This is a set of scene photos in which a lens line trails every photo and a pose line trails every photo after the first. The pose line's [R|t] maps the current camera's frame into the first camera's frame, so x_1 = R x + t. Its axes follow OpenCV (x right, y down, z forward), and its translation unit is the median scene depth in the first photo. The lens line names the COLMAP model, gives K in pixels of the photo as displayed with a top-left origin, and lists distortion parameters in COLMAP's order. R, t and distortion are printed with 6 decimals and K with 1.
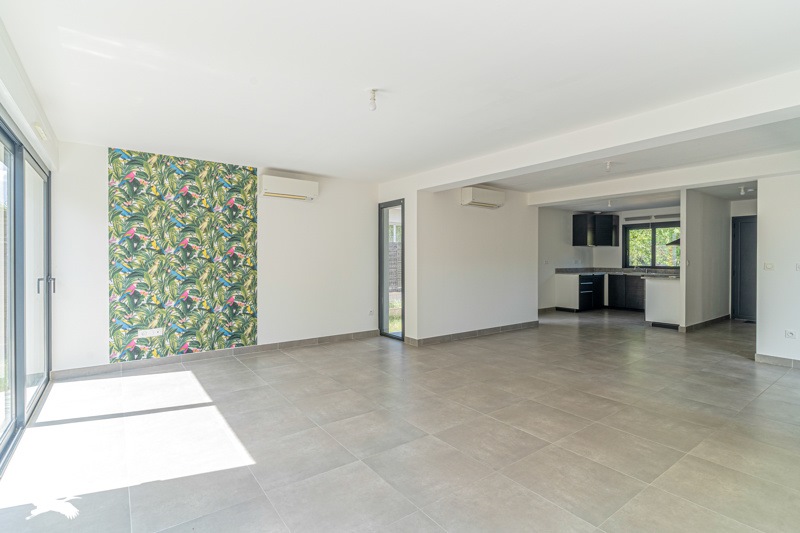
lens RADIAL K [[386.4, 0, 396.3], [0, 386.4, 262.2], [0, 0, 1]] dist [0.000840, 0.000158]
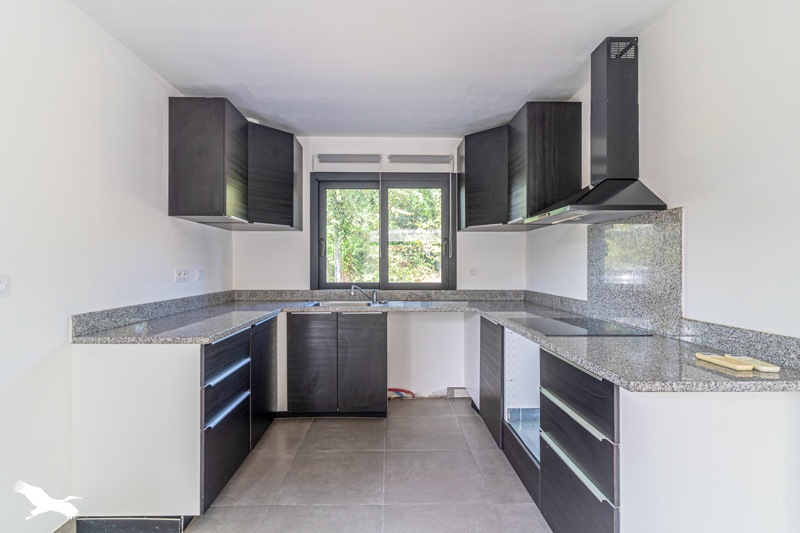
lens RADIAL K [[386.4, 0, 396.3], [0, 386.4, 262.2], [0, 0, 1]] dist [0.000840, 0.000158]
pose [[0.575273, 0.000068, 0.817962, 0.337184], [0.005188, 0.999980, -0.003731, -0.009524], [-0.817945, 0.006390, 0.575261, 0.738755]]
